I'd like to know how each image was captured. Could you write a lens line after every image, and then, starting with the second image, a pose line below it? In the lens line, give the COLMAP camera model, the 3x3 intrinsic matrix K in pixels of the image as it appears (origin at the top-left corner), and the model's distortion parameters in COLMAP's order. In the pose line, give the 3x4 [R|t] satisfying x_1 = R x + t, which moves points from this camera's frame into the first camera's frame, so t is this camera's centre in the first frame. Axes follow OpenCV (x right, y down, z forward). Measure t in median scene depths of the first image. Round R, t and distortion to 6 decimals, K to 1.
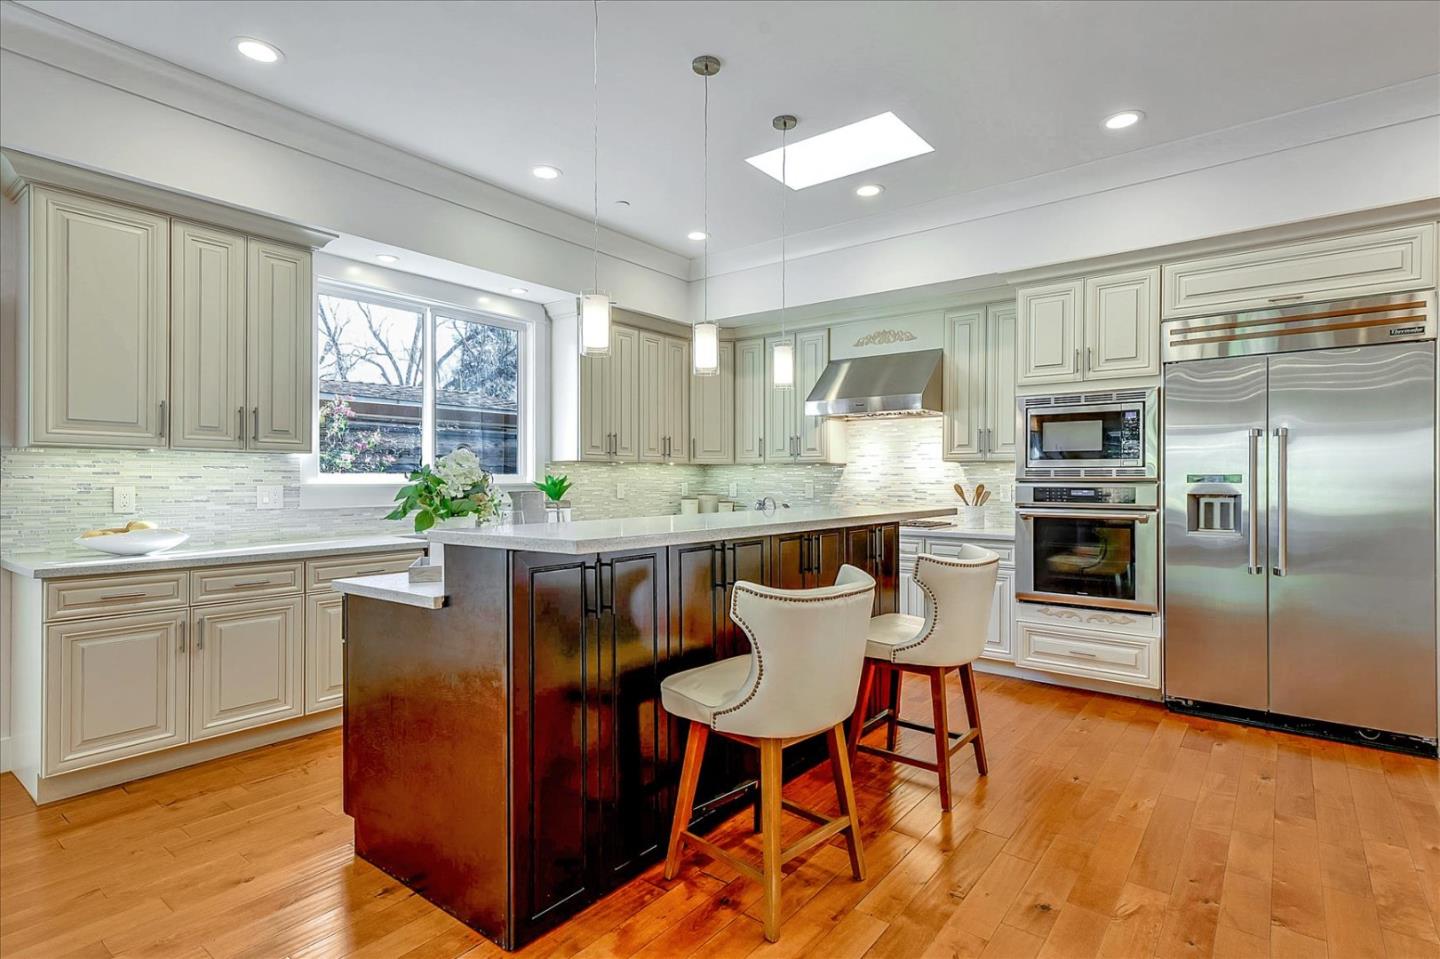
lens RADIAL K [[722.0, 0, 720.0], [0, 722.0, 479.5], [0, 0, 1]] dist [0.012309, -0.001176]
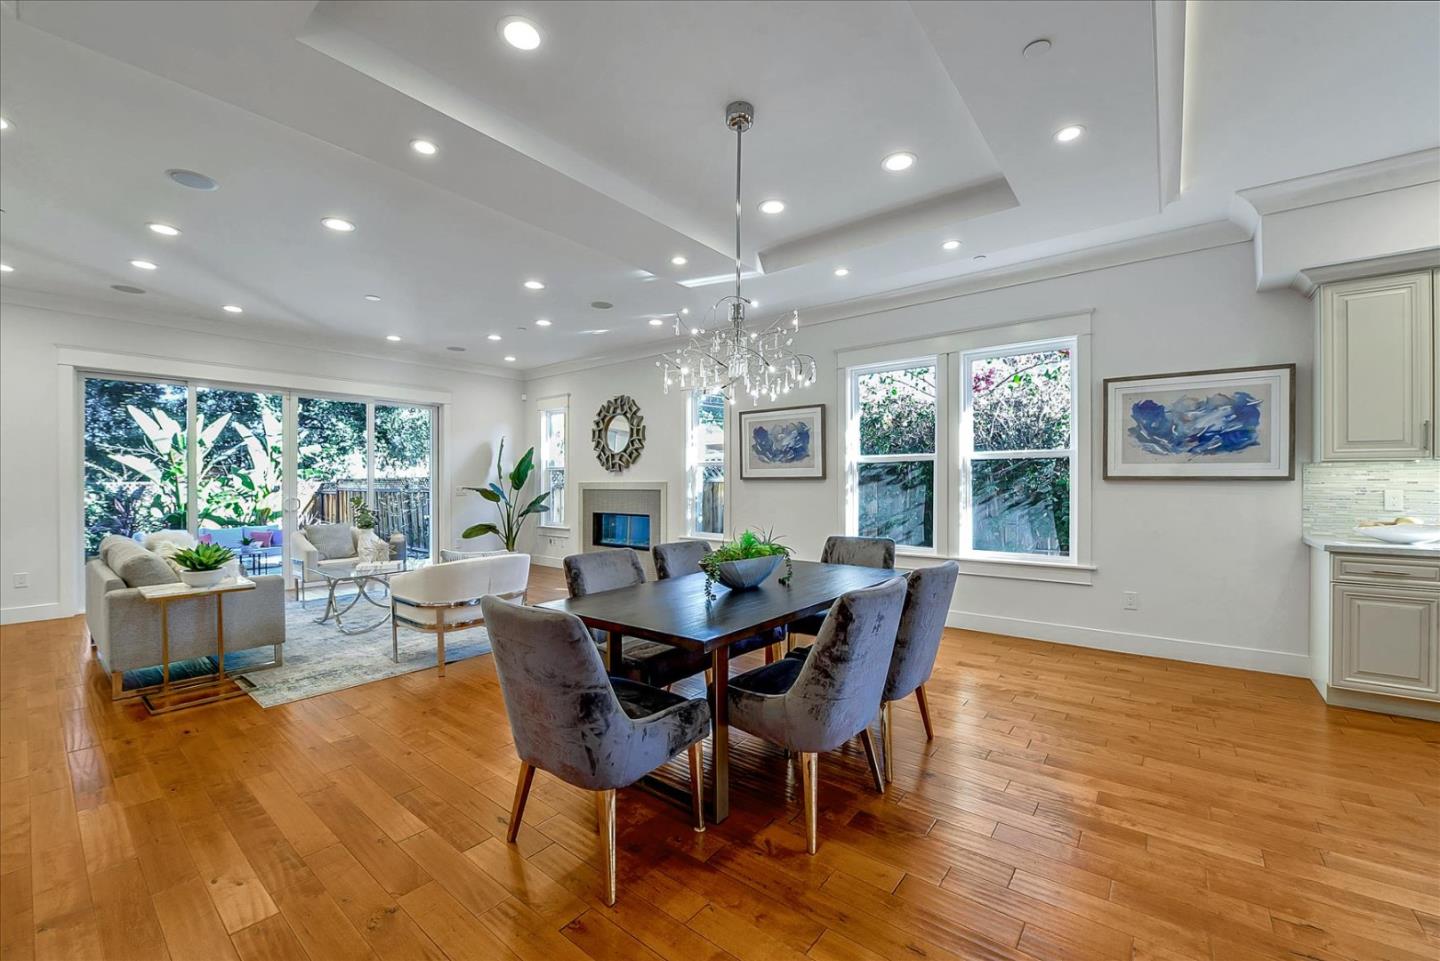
lens RADIAL K [[567.0, 0, 732.5], [0, 567.0, 481.7], [0, 0, 1]] dist [-0.024327, -0.000221]
pose [[-0.007468, 0.001685, -0.999971, 0.131926], [0.007207, 0.999973, 0.001631, -0.012067], [0.999946, -0.007195, -0.007480, -0.137038]]
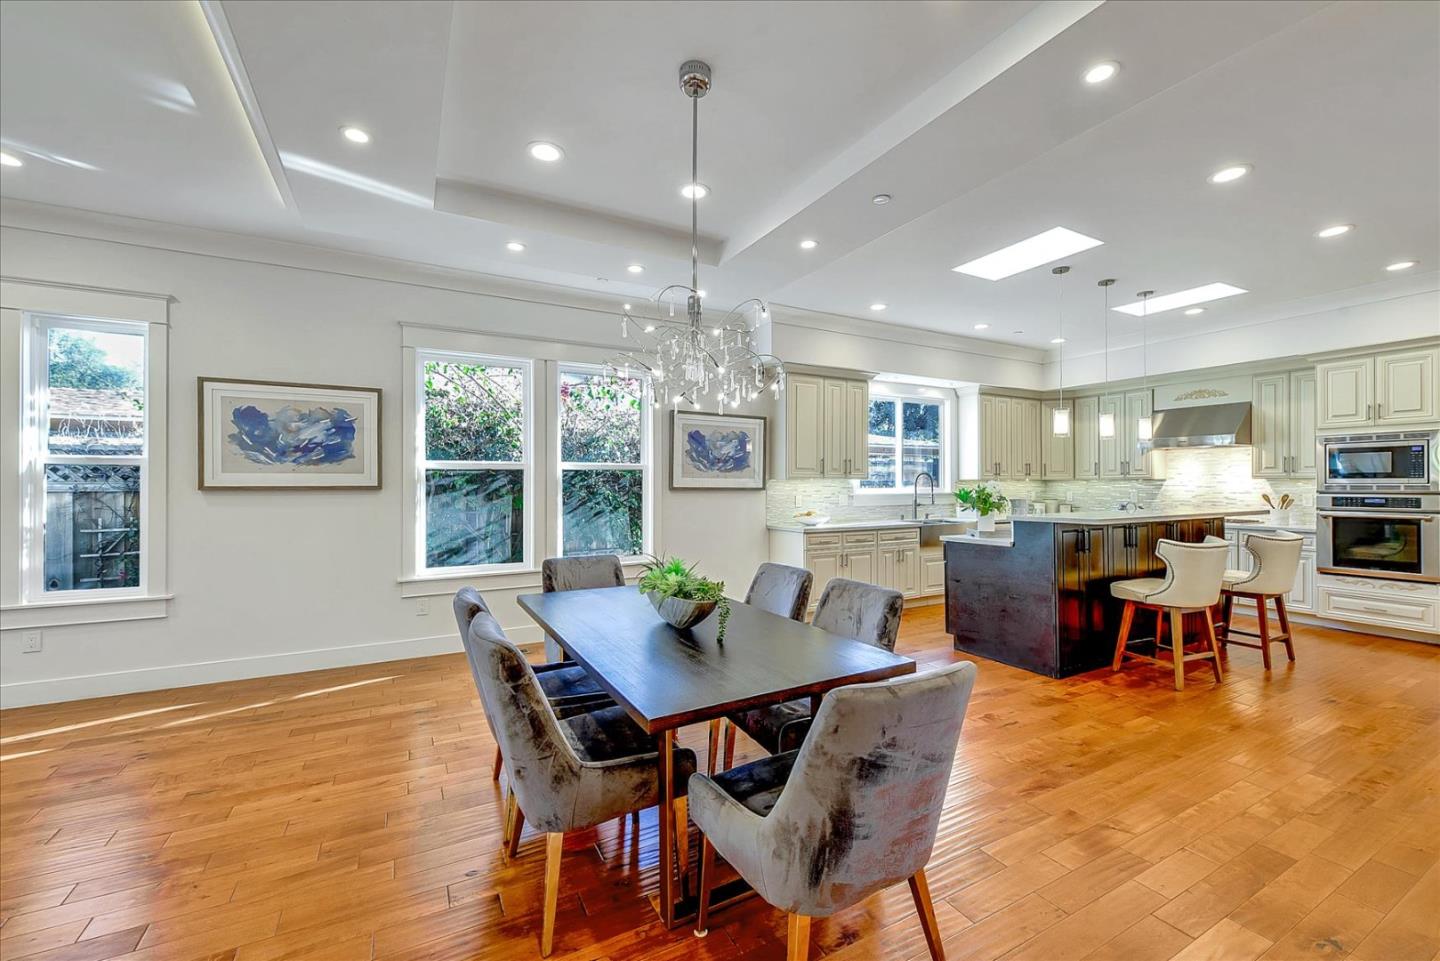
lens RADIAL K [[582.4, 0, 718.6], [0, 582.4, 483.4], [0, 0, 1]] dist [-0.011287, 0.000074]
pose [[0.913266, -0.005047, -0.407333, -0.255758], [0.003680, 0.999985, -0.004140, -0.017708], [0.407348, 0.002282, 0.913270, -0.639988]]
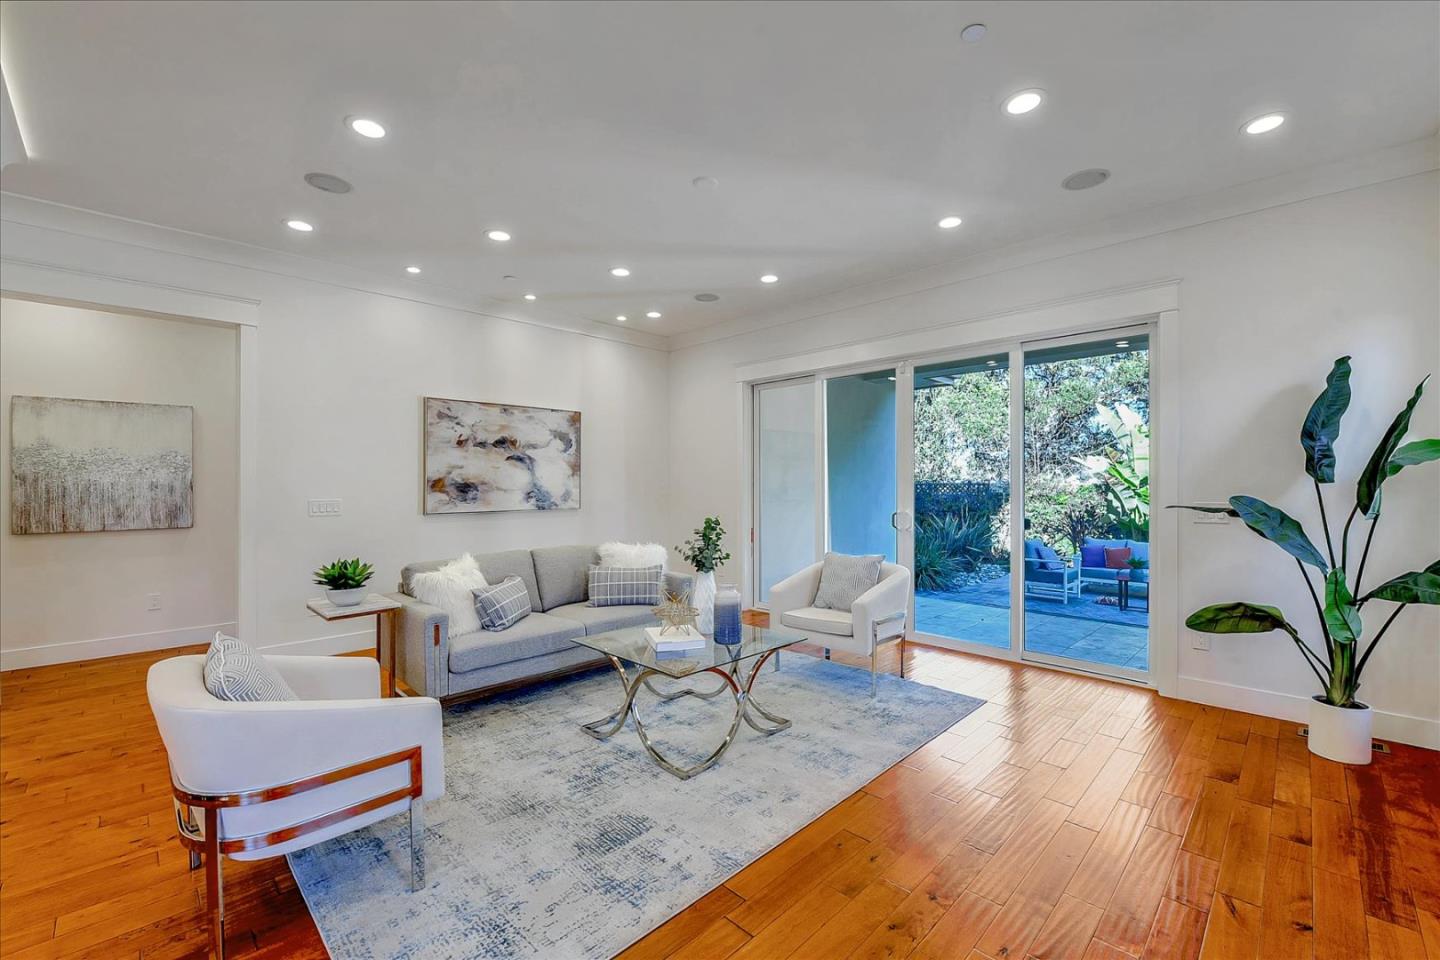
lens RADIAL K [[582.4, 0, 718.6], [0, 582.4, 482.9], [0, 0, 1]] dist [-0.011287, 0.000074]
pose [[-0.992649, 0.000731, 0.121026, -1.257378], [0.000558, 0.999999, -0.001466, -0.024349], [-0.121027, -0.001388, -0.992648, -0.184653]]
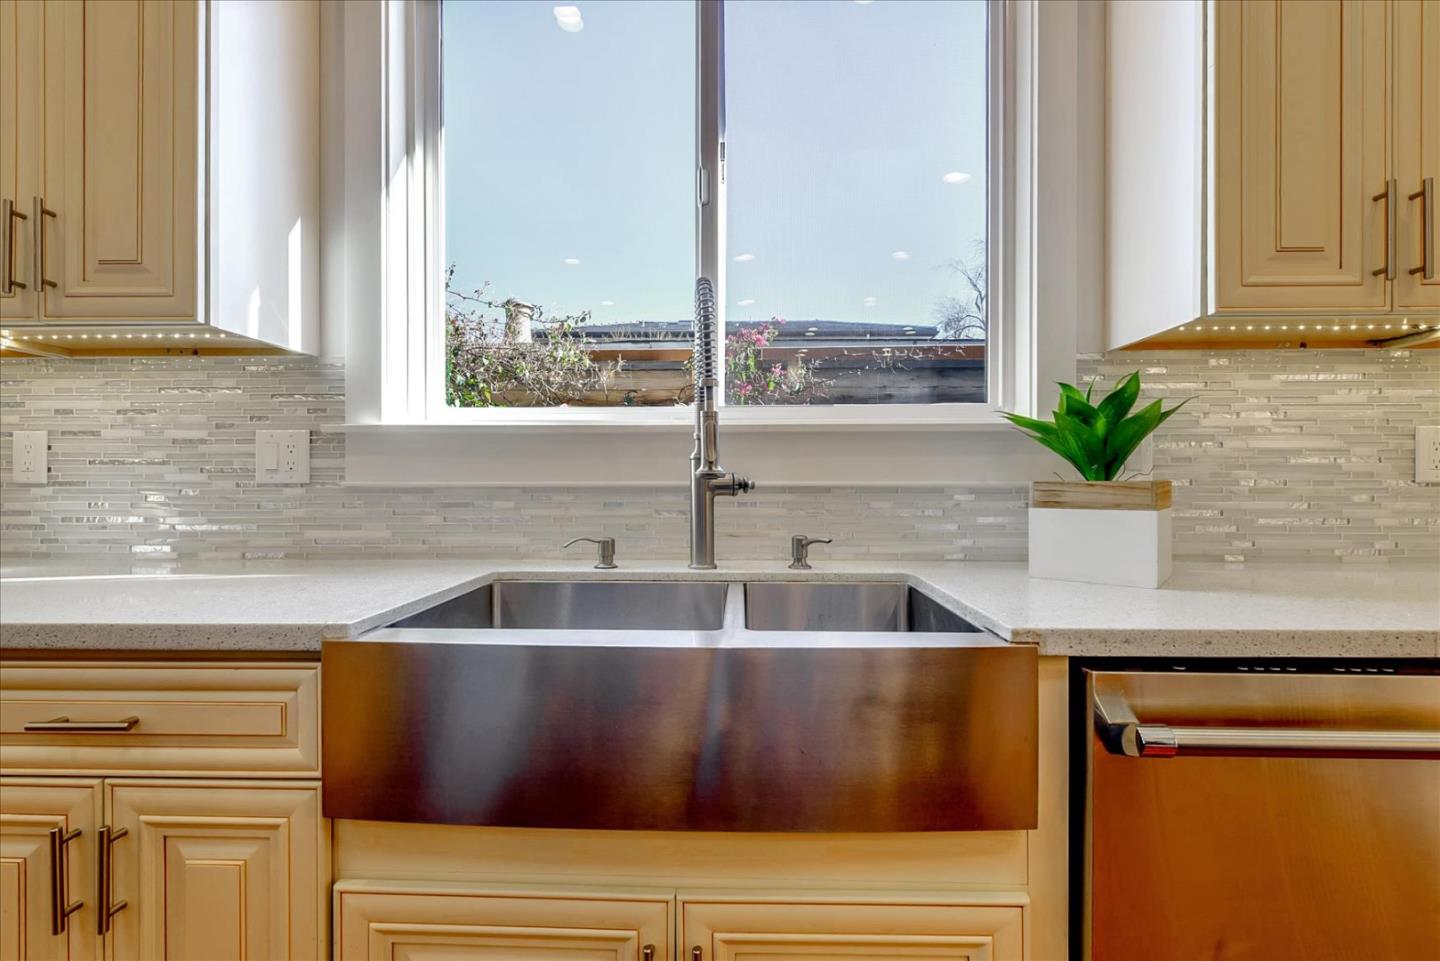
lens RADIAL K [[621.0, 0, 720.0], [0, 621.0, 480.5], [0, 0, 1]] dist [0.002040, 0.000102]
pose [[0.594479, -0.001006, -0.804111, -0.159364], [0.000198, 0.999999, -0.001105, 0.037533], [0.804111, 0.000497, 0.594479, 0.946943]]
